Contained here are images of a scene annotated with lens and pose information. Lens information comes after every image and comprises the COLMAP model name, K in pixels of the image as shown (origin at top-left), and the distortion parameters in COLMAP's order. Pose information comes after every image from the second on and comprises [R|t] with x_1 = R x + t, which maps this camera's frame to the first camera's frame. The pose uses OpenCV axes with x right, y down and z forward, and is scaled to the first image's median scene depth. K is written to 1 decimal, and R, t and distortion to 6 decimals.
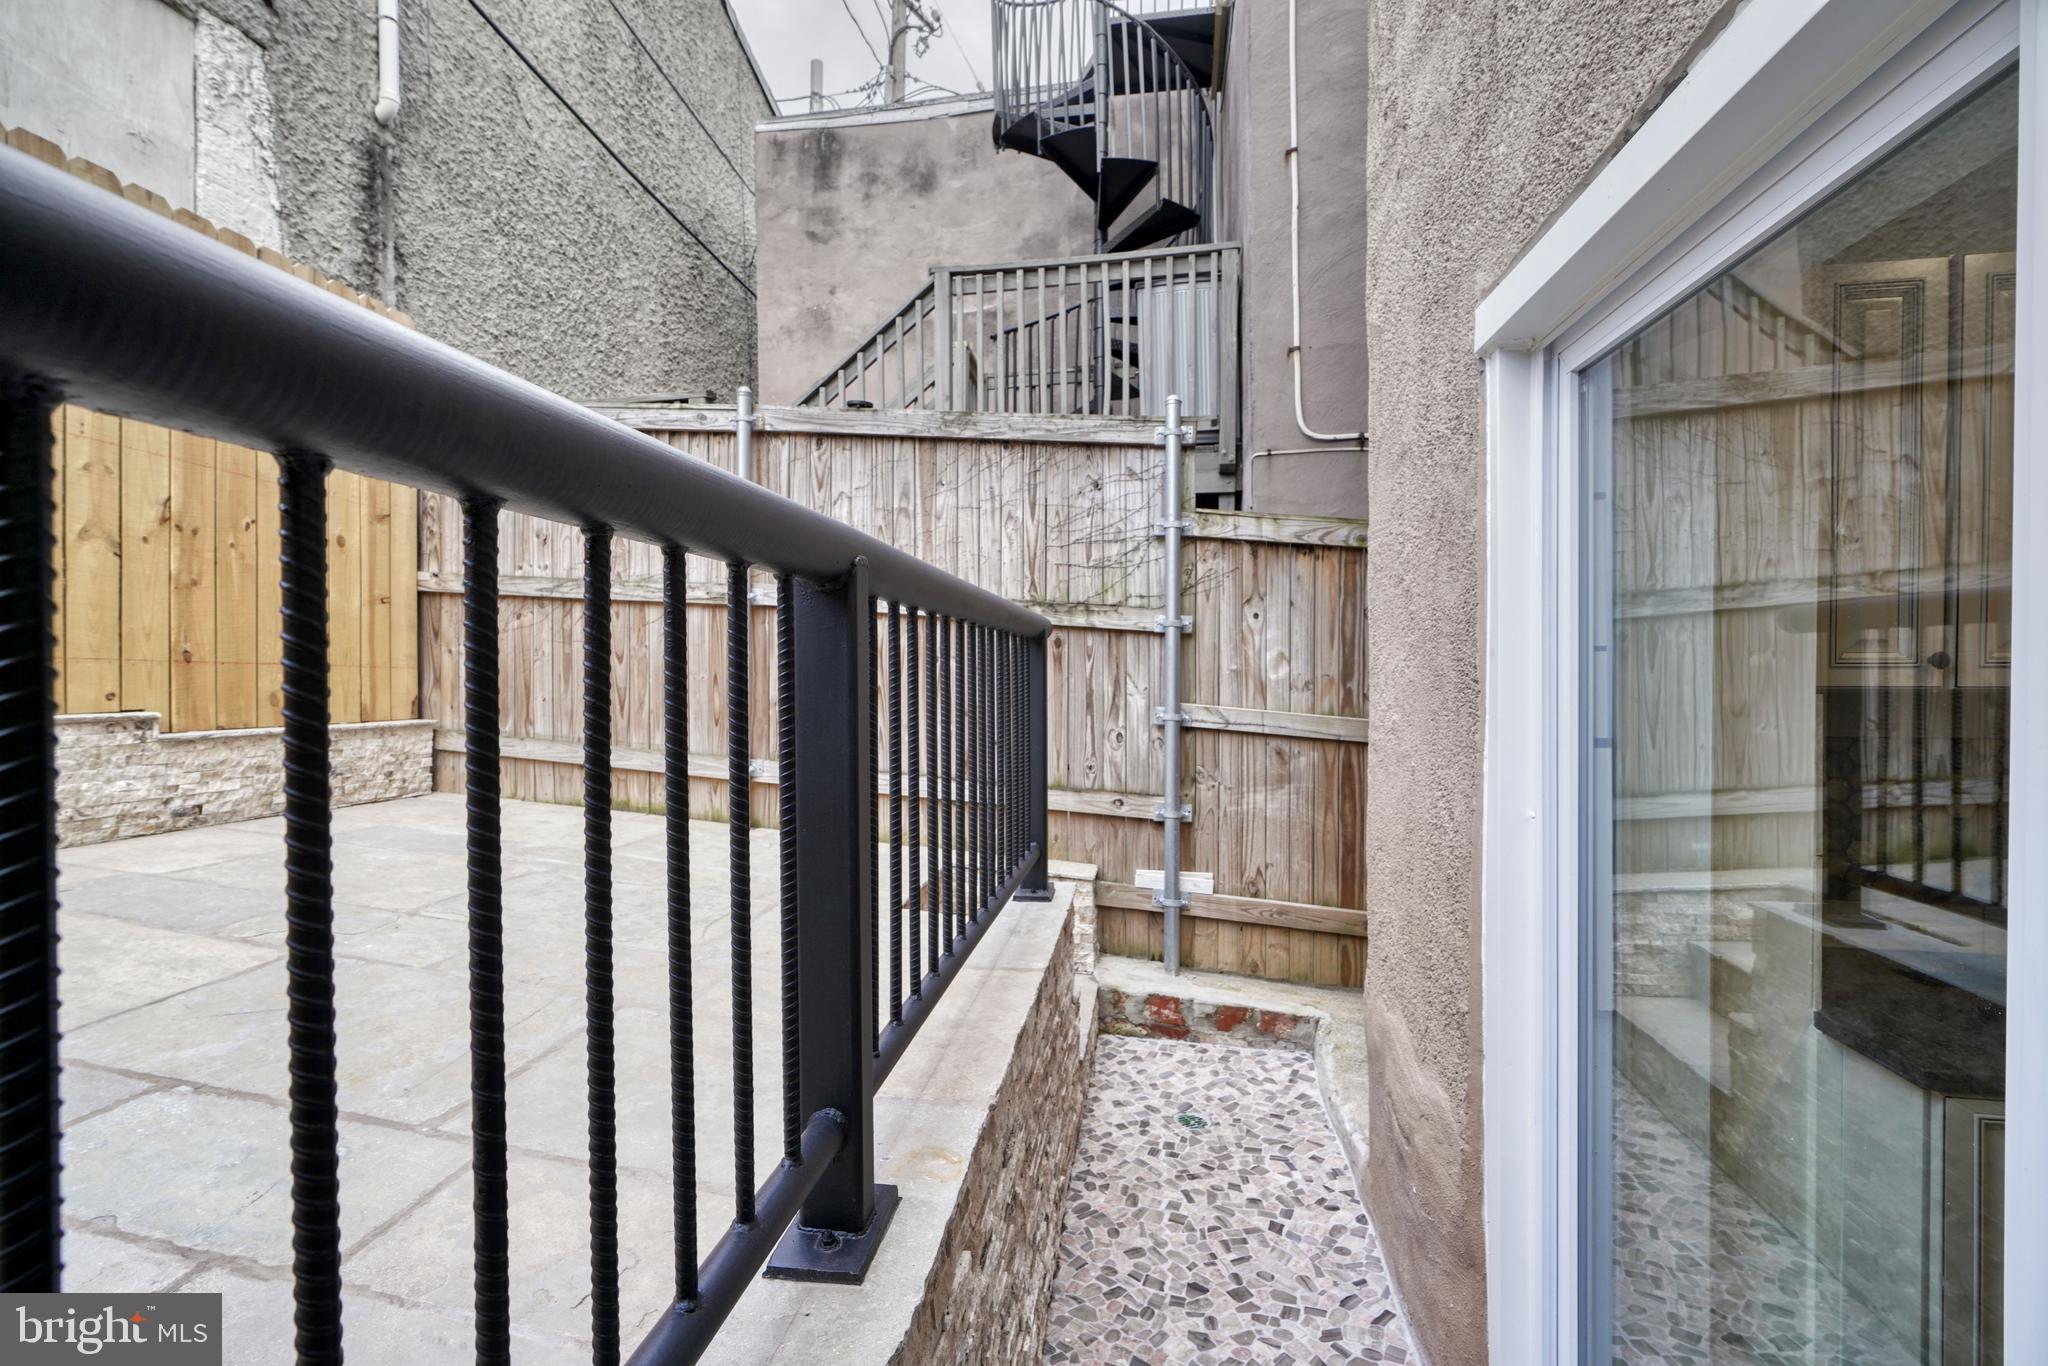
lens RADIAL K [[916.7, 0, 1030.9], [0, 916.7, 678.6], [0, 0, 1]] dist [-0.008709, 0.003691]
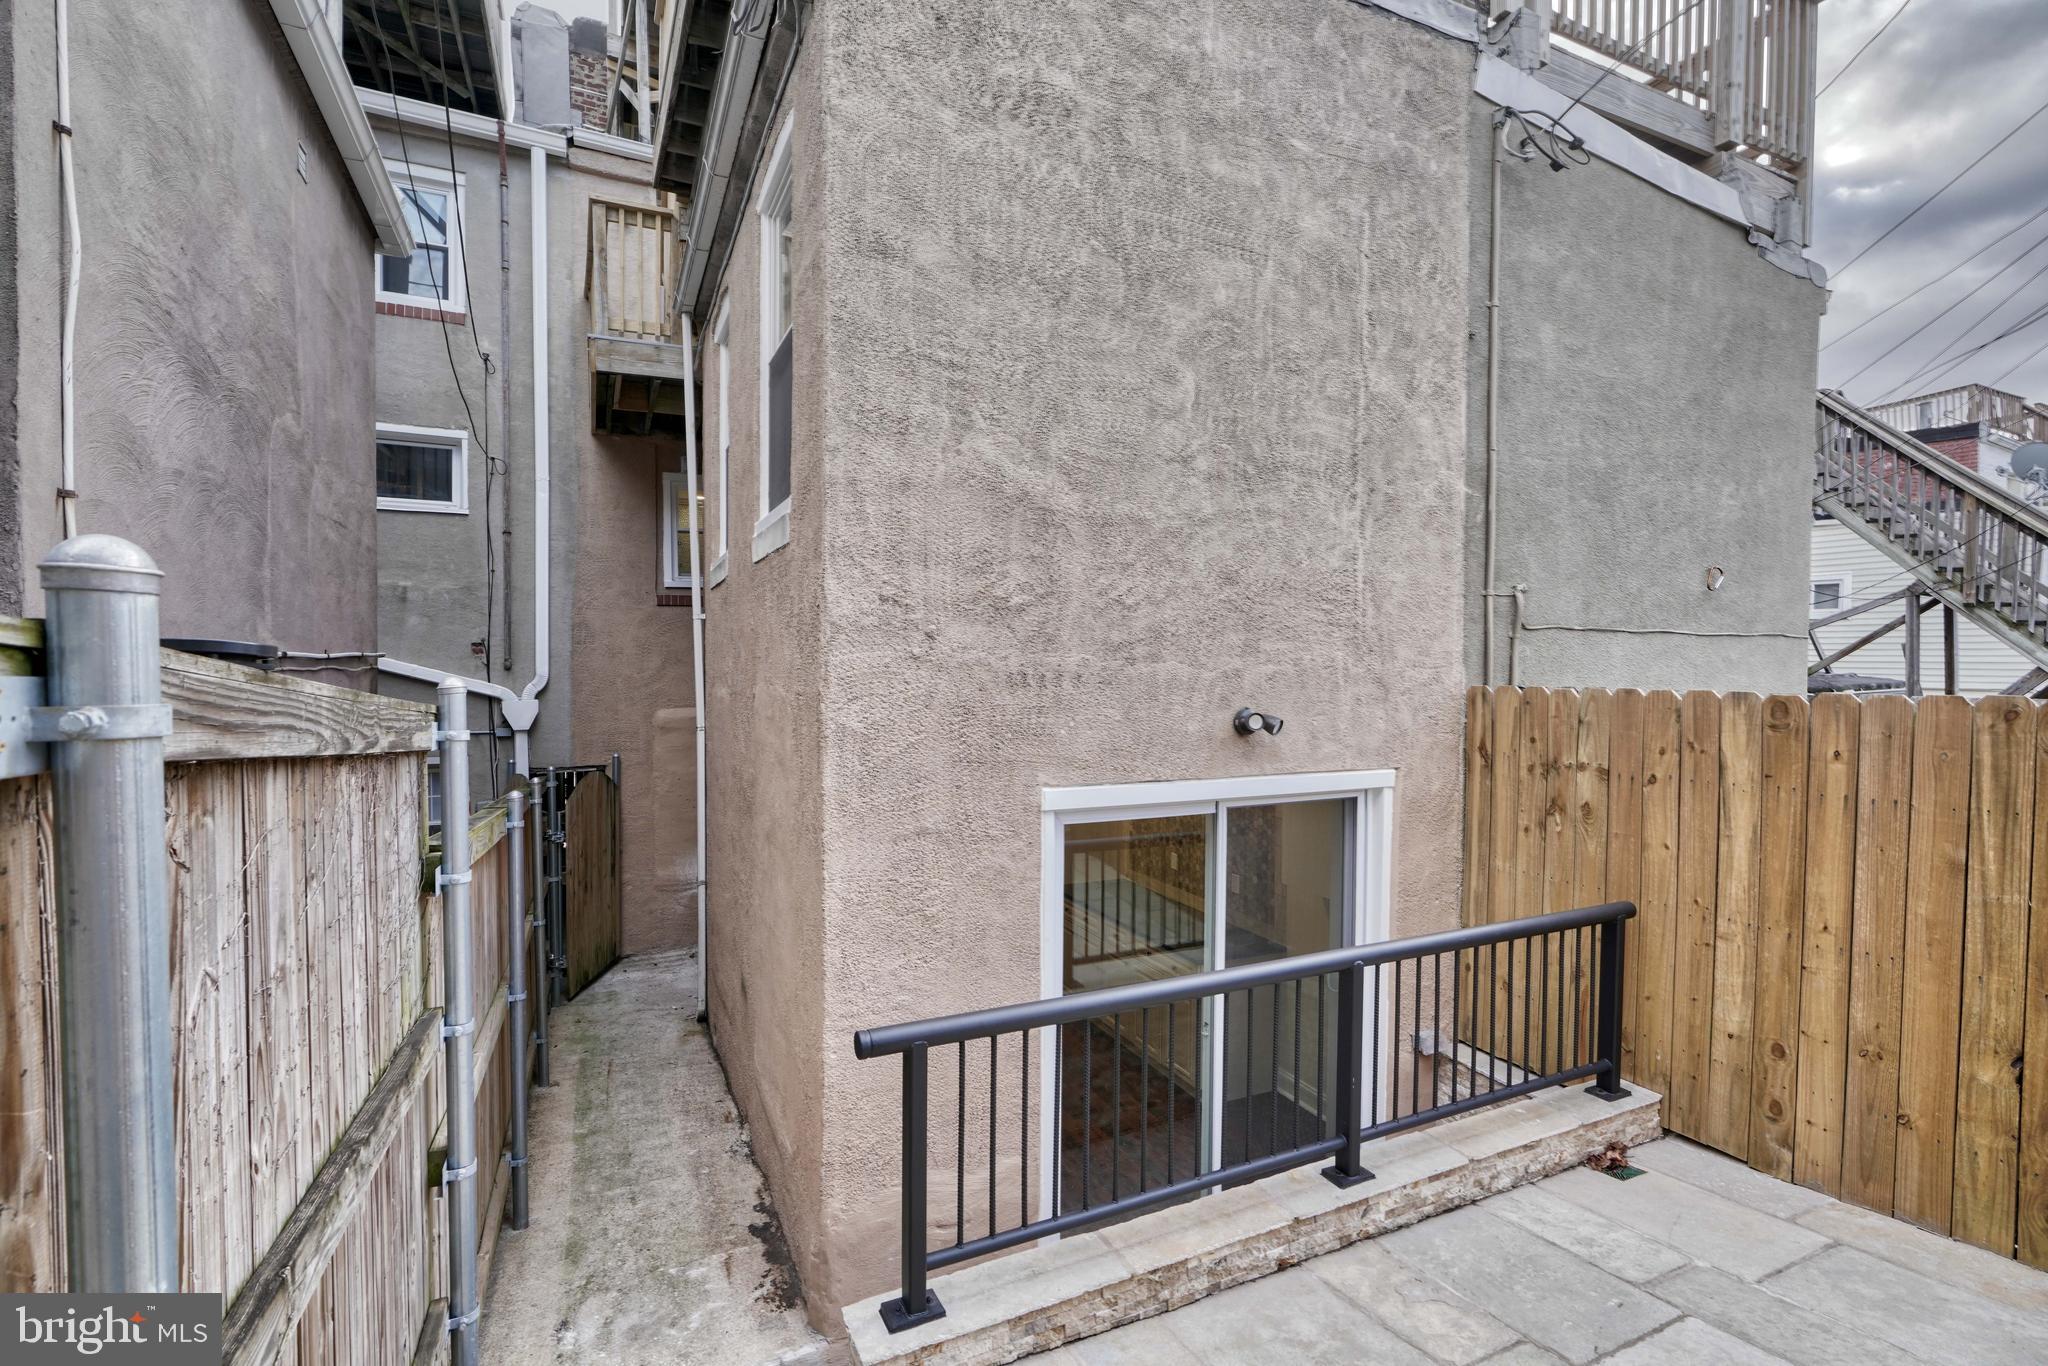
lens RADIAL K [[916.7, 0, 1019.3], [0, 916.7, 684.9], [0, 0, 1]] dist [-0.008709, 0.003691]
pose [[-0.556035, -0.015977, 0.831005, -0.588162], [0.000844, 0.999804, 0.019787, -0.308345], [-0.831158, 0.011704, -0.555913, 1.003538]]
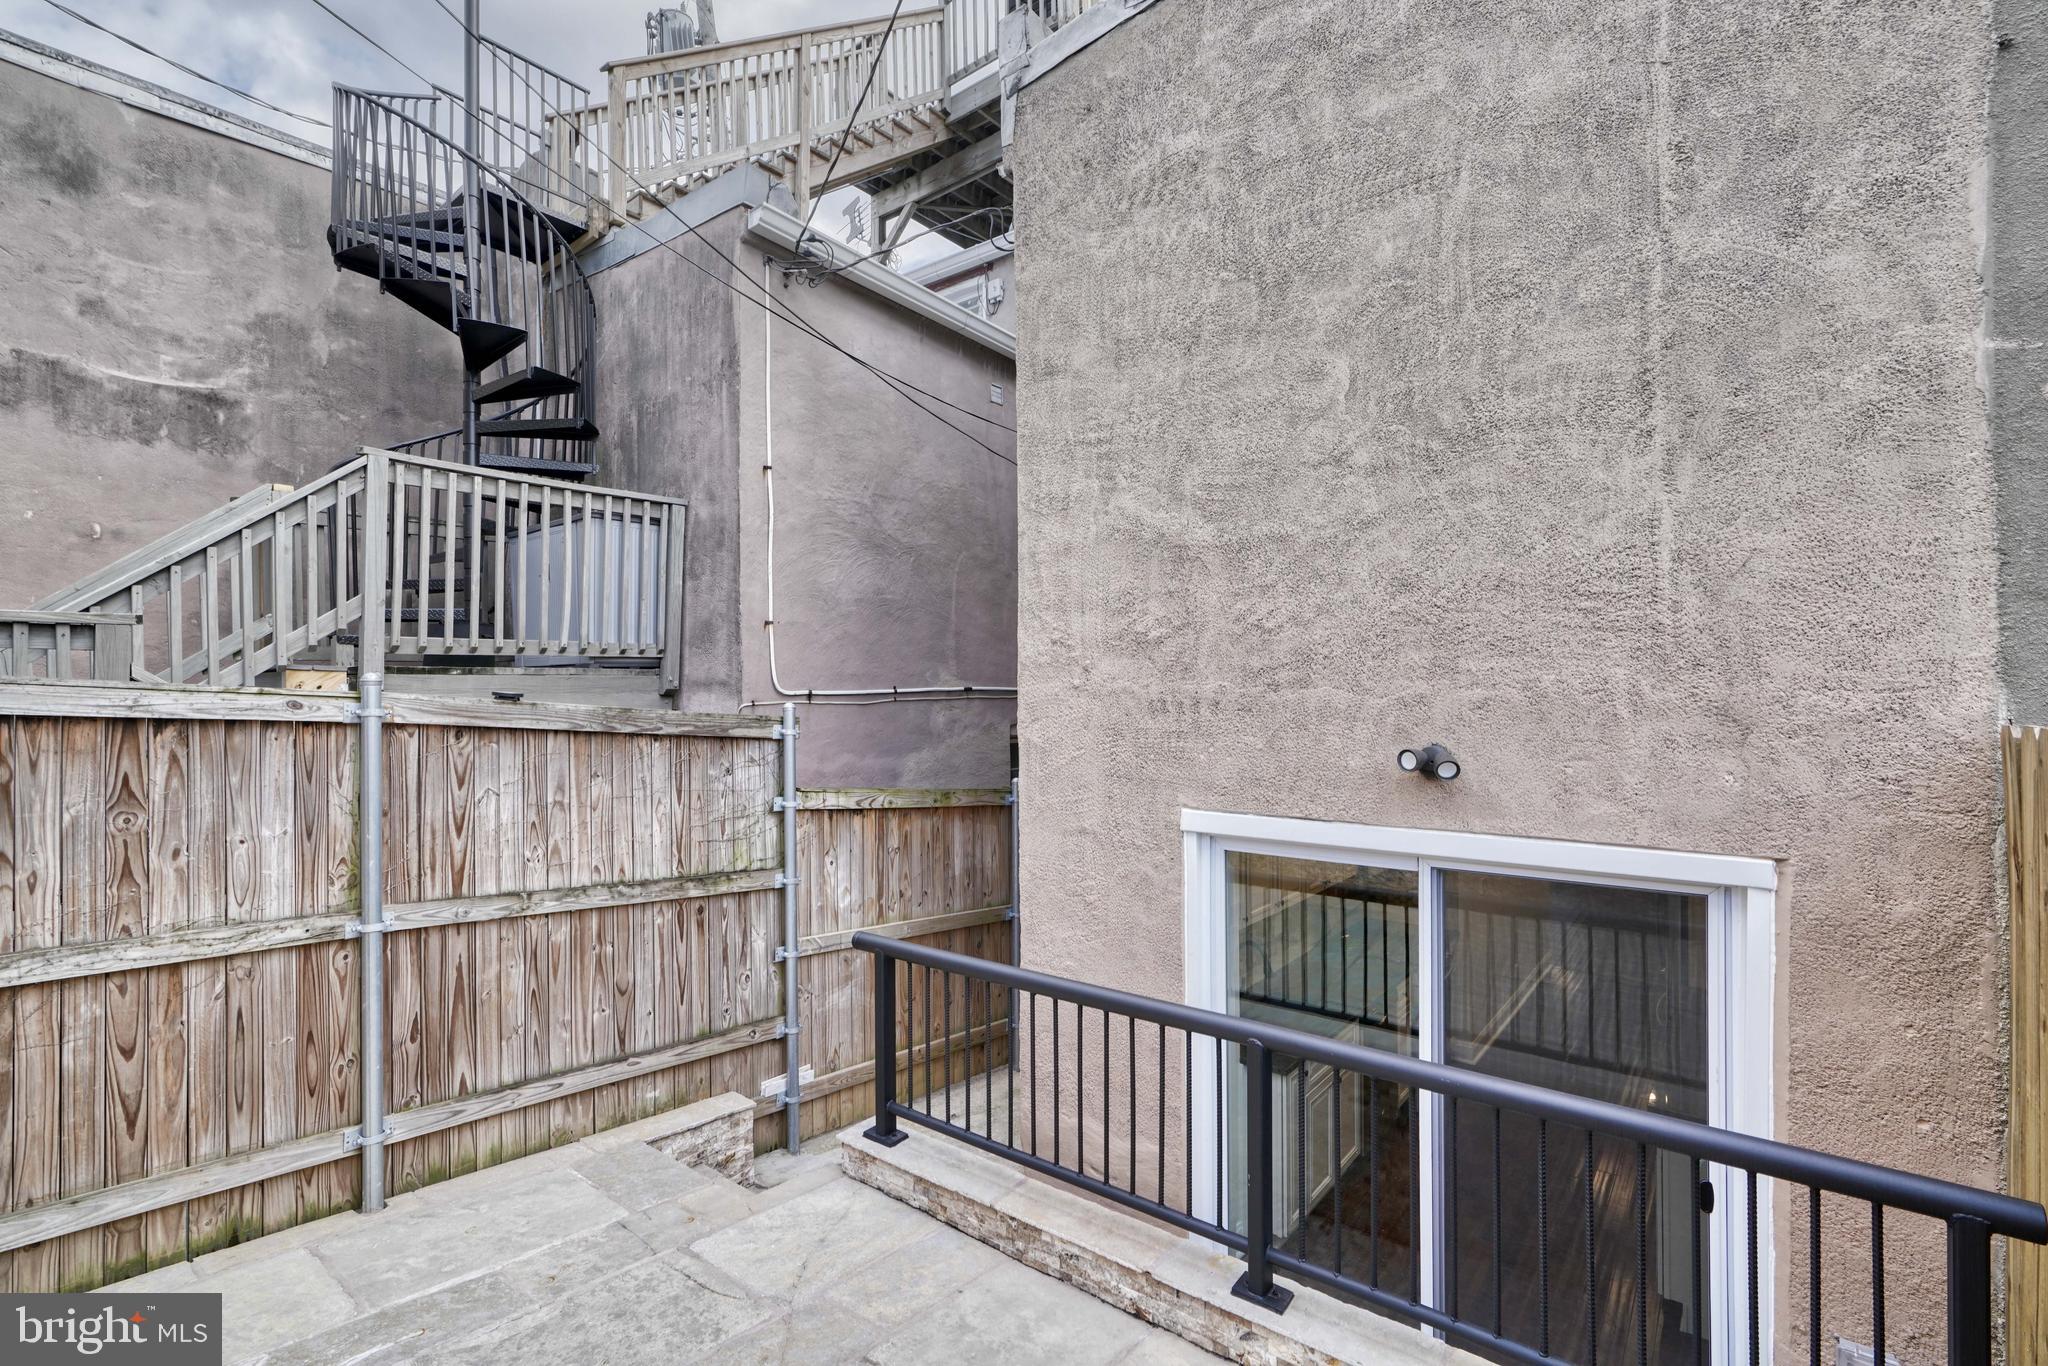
lens RADIAL K [[916.7, 0, 1028.1], [0, 916.7, 688.5], [0, 0, 1]] dist [-0.008709, 0.003691]
pose [[0.489632, 0.003288, 0.871923, -0.780791], [0.008399, 0.999929, -0.008488, -0.307281], [-0.871889, 0.011479, 0.489569, 0.076876]]
